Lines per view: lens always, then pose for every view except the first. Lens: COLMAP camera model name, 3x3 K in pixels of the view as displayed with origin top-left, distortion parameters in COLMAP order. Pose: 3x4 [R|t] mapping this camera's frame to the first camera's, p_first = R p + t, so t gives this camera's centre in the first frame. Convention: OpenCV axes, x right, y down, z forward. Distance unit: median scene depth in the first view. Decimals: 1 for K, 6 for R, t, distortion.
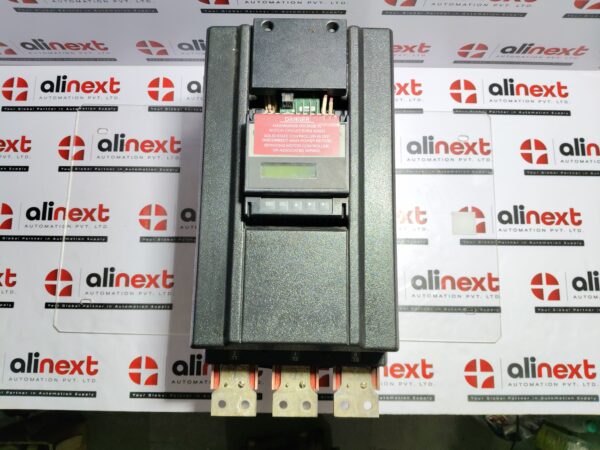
lens RADIAL K [[465.8, 0, 302.2], [0, 465.8, 228.0], [0, 0, 1]] dist [-0.017850, -0.031709]
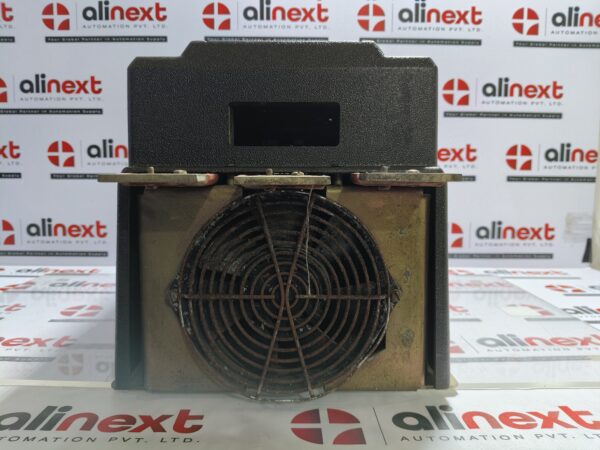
lens RADIAL K [[465.8, 0, 299.7], [0, 465.8, 223.5], [0, 0, 1]] dist [-0.017850, -0.031709]
pose [[0.999641, 0.001284, 0.026765, -0.008324], [0.025515, 0.259479, -0.965412, 0.648335], [-0.008184, 0.965748, 0.259353, 0.702456]]
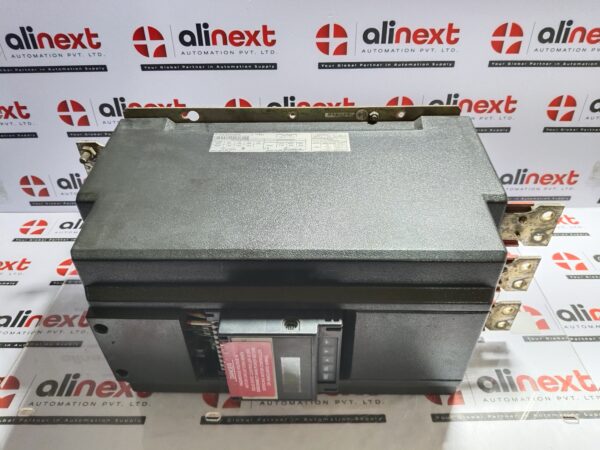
lens RADIAL K [[465.8, 0, 299.3], [0, 465.8, 222.6], [0, 0, 1]] dist [-0.017850, -0.031709]
pose [[0.999815, -0.019145, 0.001938, -0.042843], [0.014846, 0.703372, -0.710667, 0.454842], [0.012243, 0.710564, 0.703526, 0.300176]]
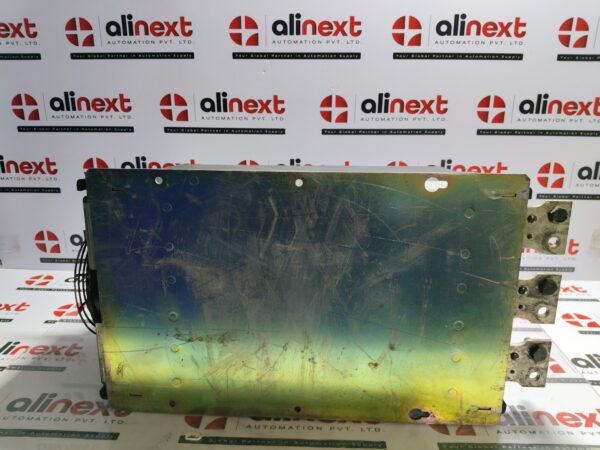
lens RADIAL K [[465.8, 0, 298.6], [0, 465.8, 219.0], [0, 0, 1]] dist [-0.017850, -0.031709]
pose [[0.999653, 0.008187, -0.025045, -0.021451], [-0.026131, 0.430151, -0.902379, 0.596518], [0.003386, 0.902720, 0.430216, 0.462710]]
